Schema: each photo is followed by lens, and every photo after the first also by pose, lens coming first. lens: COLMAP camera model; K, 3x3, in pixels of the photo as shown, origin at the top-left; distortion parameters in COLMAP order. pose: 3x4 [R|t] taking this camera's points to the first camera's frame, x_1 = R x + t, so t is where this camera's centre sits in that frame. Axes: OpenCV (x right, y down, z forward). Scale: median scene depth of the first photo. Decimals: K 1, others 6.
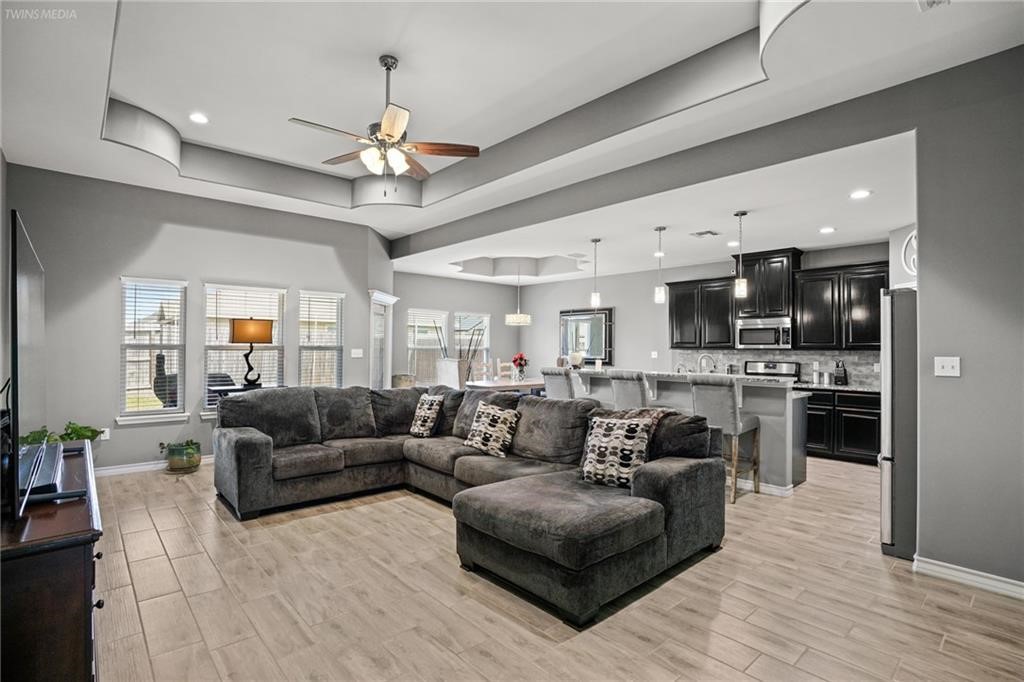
lens RADIAL K [[499.1, 0, 512.4], [0, 499.1, 345.6], [0, 0, 1]] dist [-0.030810, 0.000446]
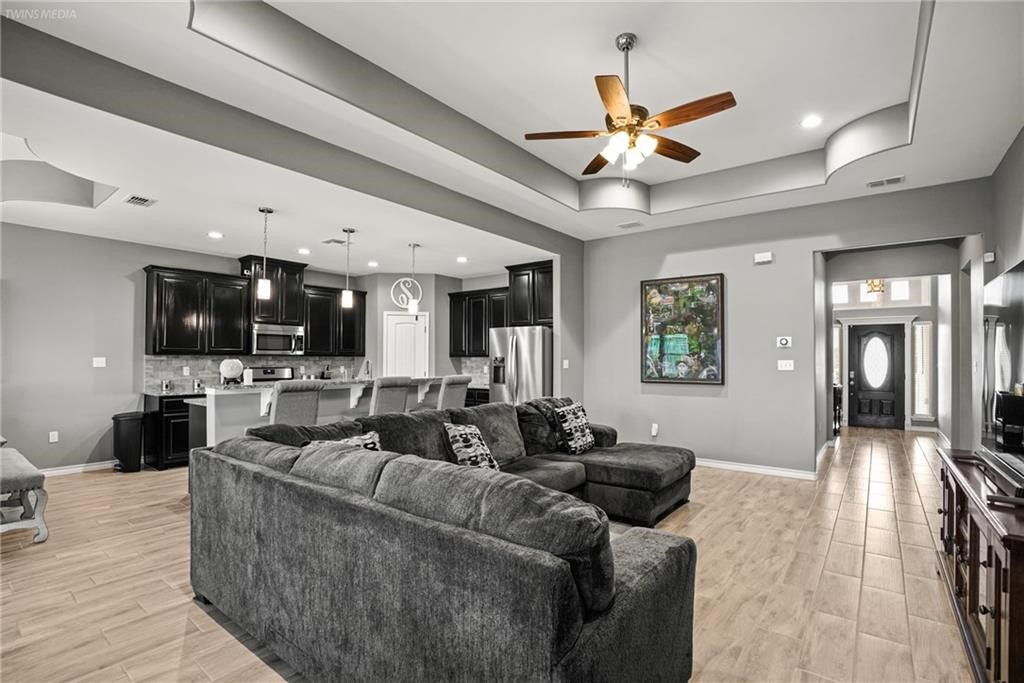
lens RADIAL K [[469.6, 0, 527.0], [0, 469.6, 351.2], [0, 0, 1]] dist [-0.026972, 0.000373]
pose [[-0.192365, 0.007580, 0.981294, -0.548483], [-0.014120, 0.999845, -0.010492, 0.002285], [-0.981222, -0.015874, -0.192228, 0.695511]]
